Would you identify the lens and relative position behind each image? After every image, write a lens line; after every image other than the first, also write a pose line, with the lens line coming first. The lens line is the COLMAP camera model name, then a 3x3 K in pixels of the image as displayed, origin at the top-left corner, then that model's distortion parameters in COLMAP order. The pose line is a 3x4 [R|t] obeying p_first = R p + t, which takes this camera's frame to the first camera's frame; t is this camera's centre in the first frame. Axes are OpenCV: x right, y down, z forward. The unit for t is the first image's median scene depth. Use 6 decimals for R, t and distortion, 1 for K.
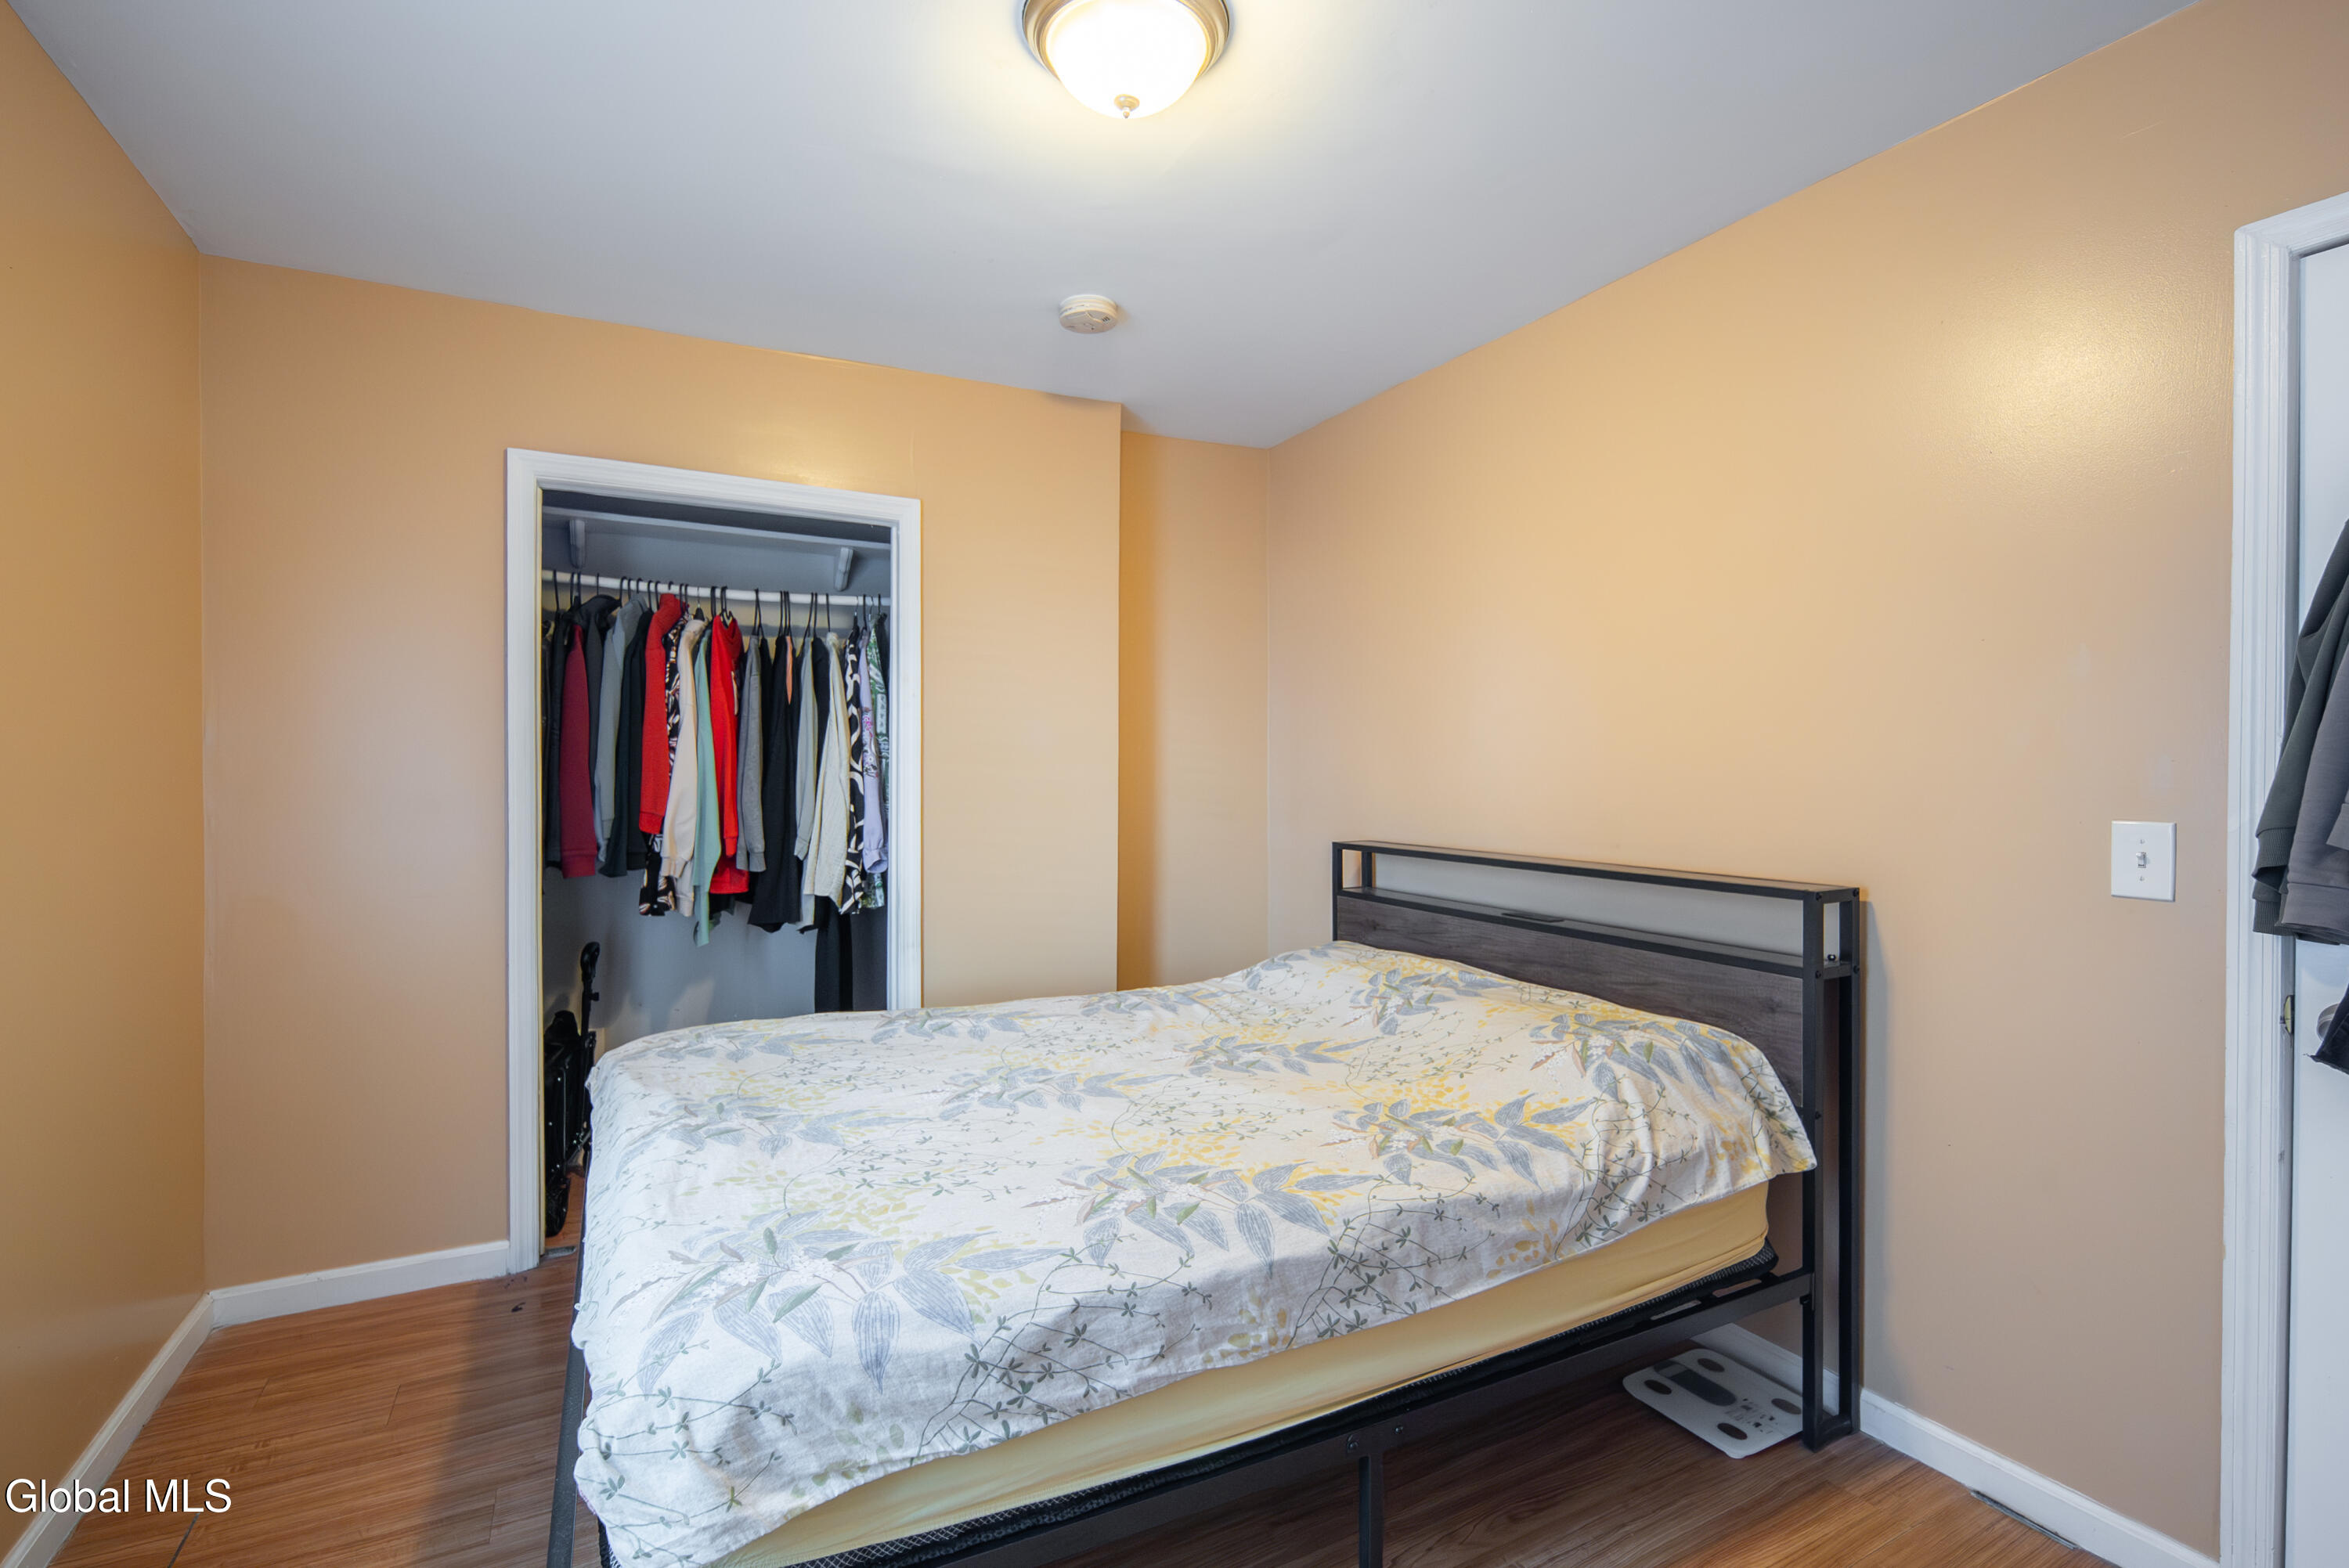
lens RADIAL K [[1045.0, 0, 1181.0], [0, 1045.0, 787.6], [0, 0, 1]] dist [0.000598, -0.000259]
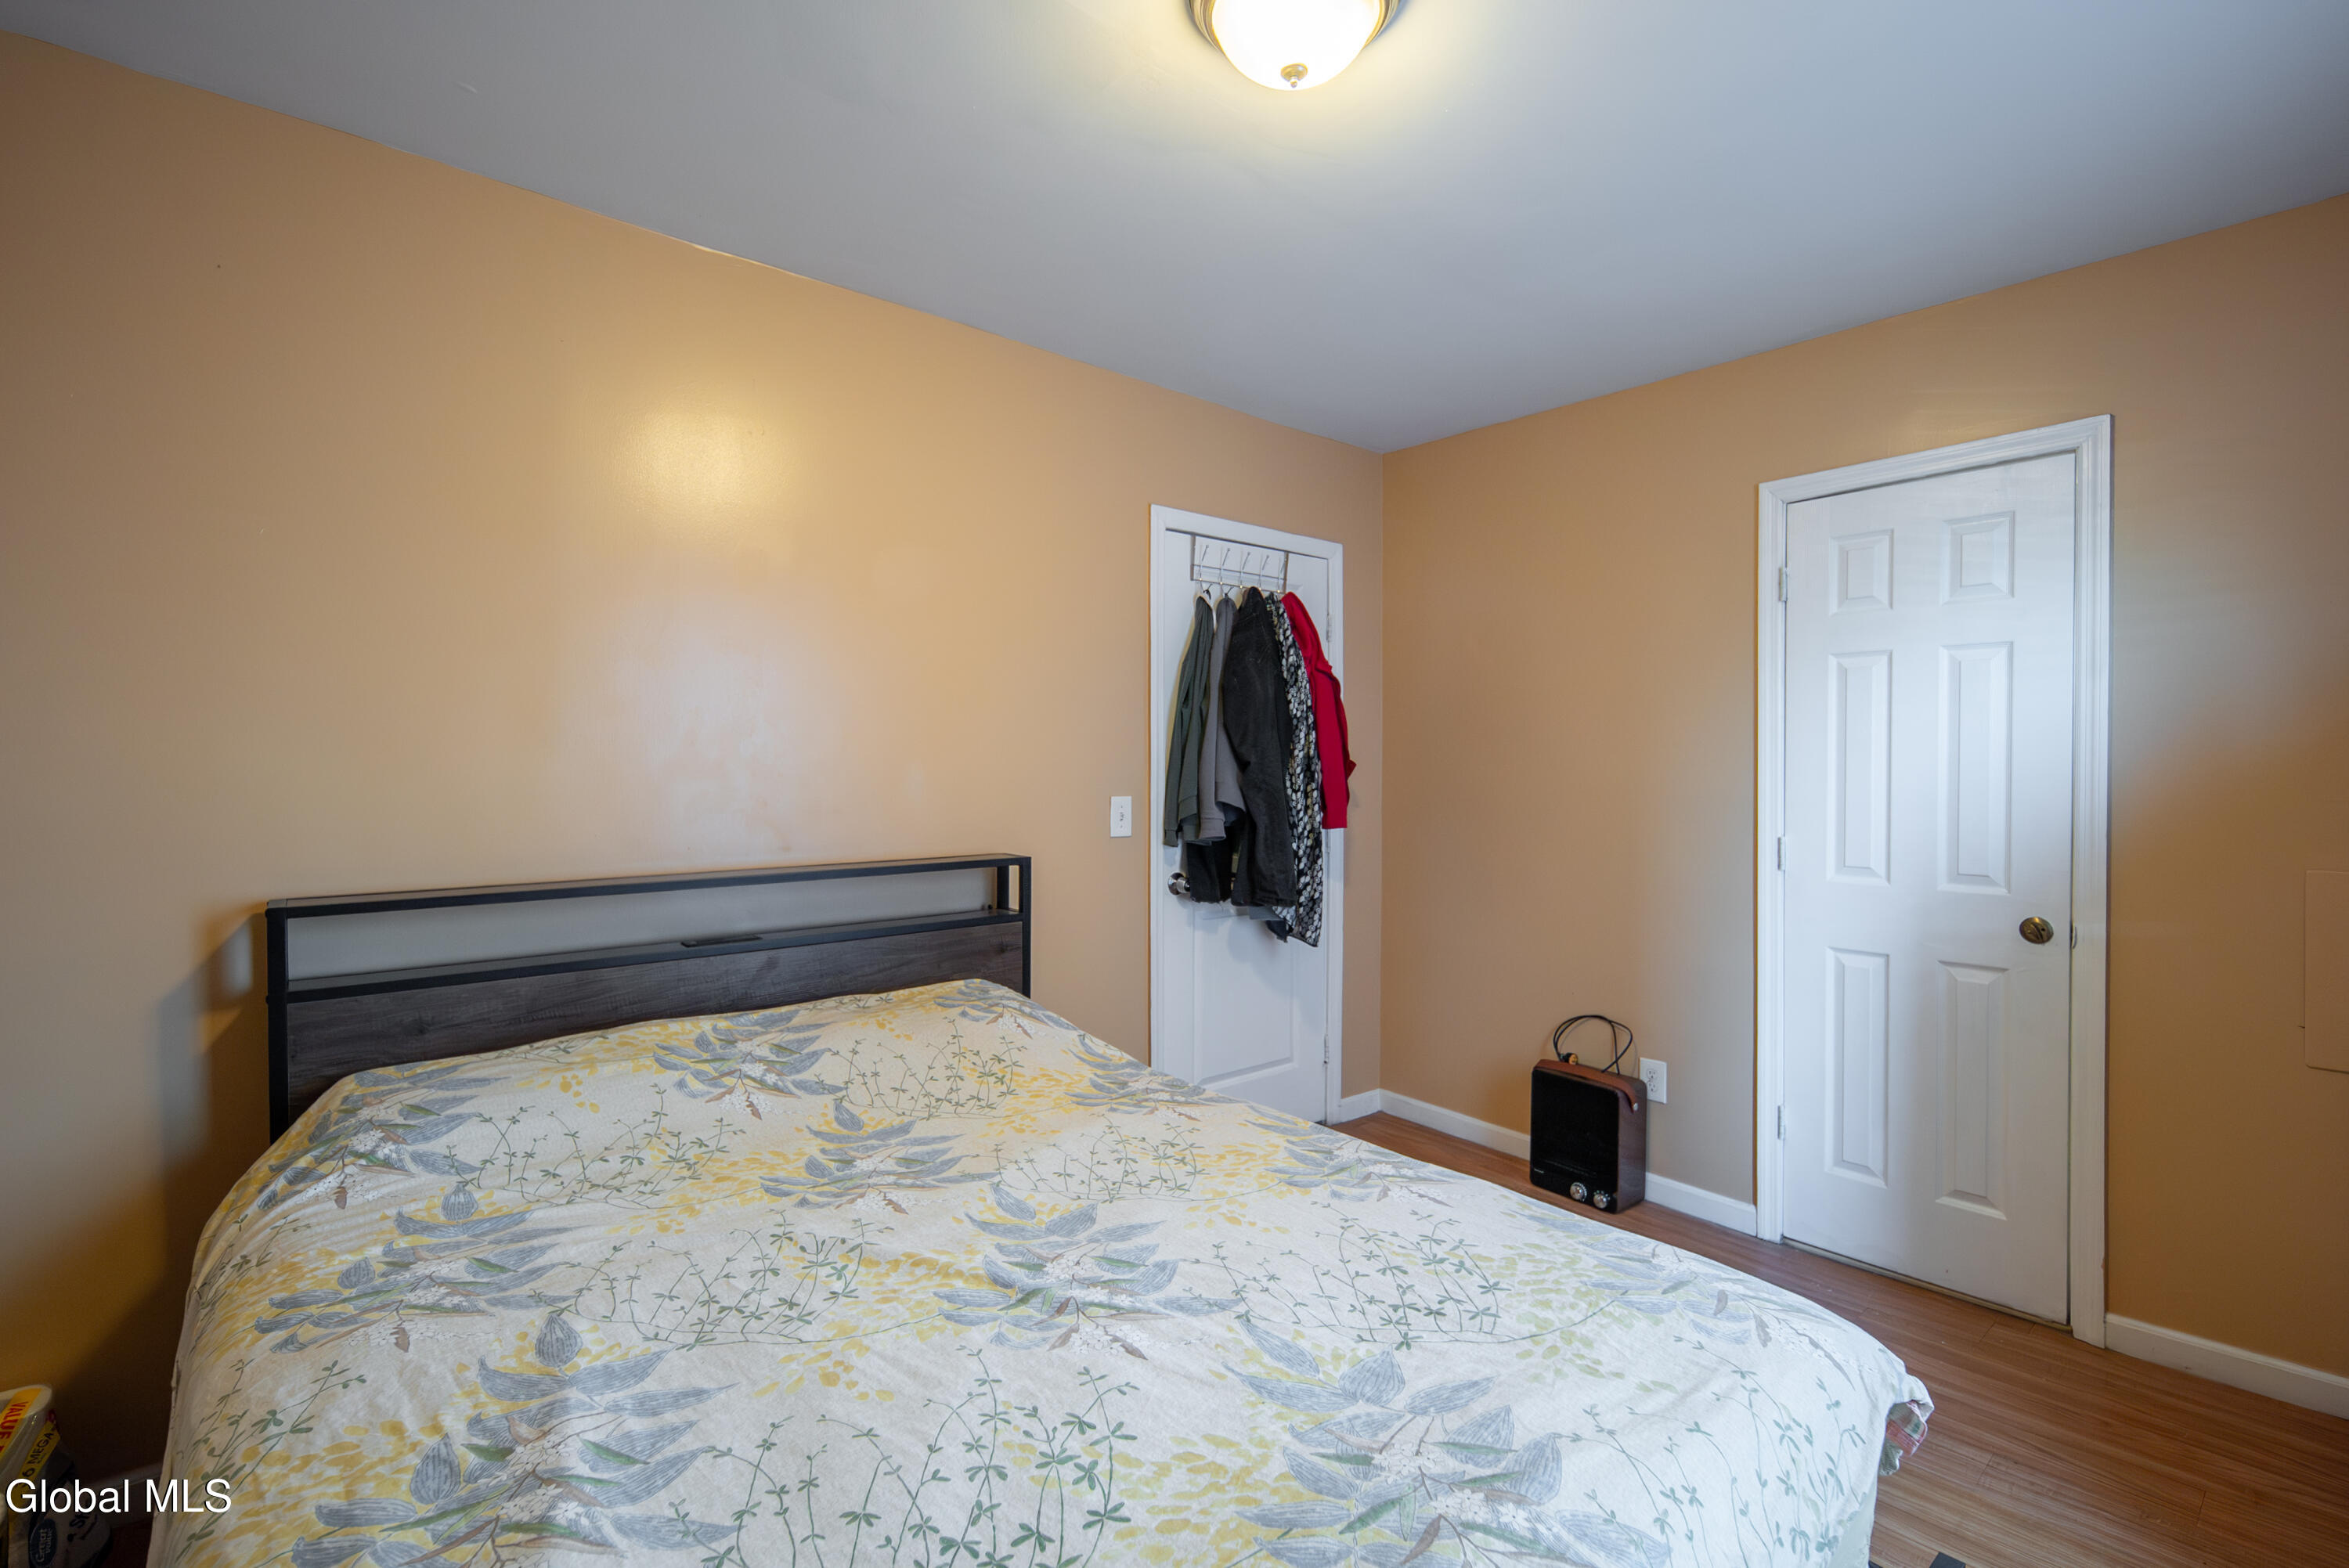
lens RADIAL K [[1044.1, 0, 1178.7], [0, 1044.1, 767.8], [0, 0, 1]] dist [-0.000880, 0.000401]
pose [[-0.208184, -0.007782, 0.978059, -0.887529], [0.013907, 0.999844, 0.010916, -0.036794], [-0.977991, 0.015875, -0.208043, 1.188566]]
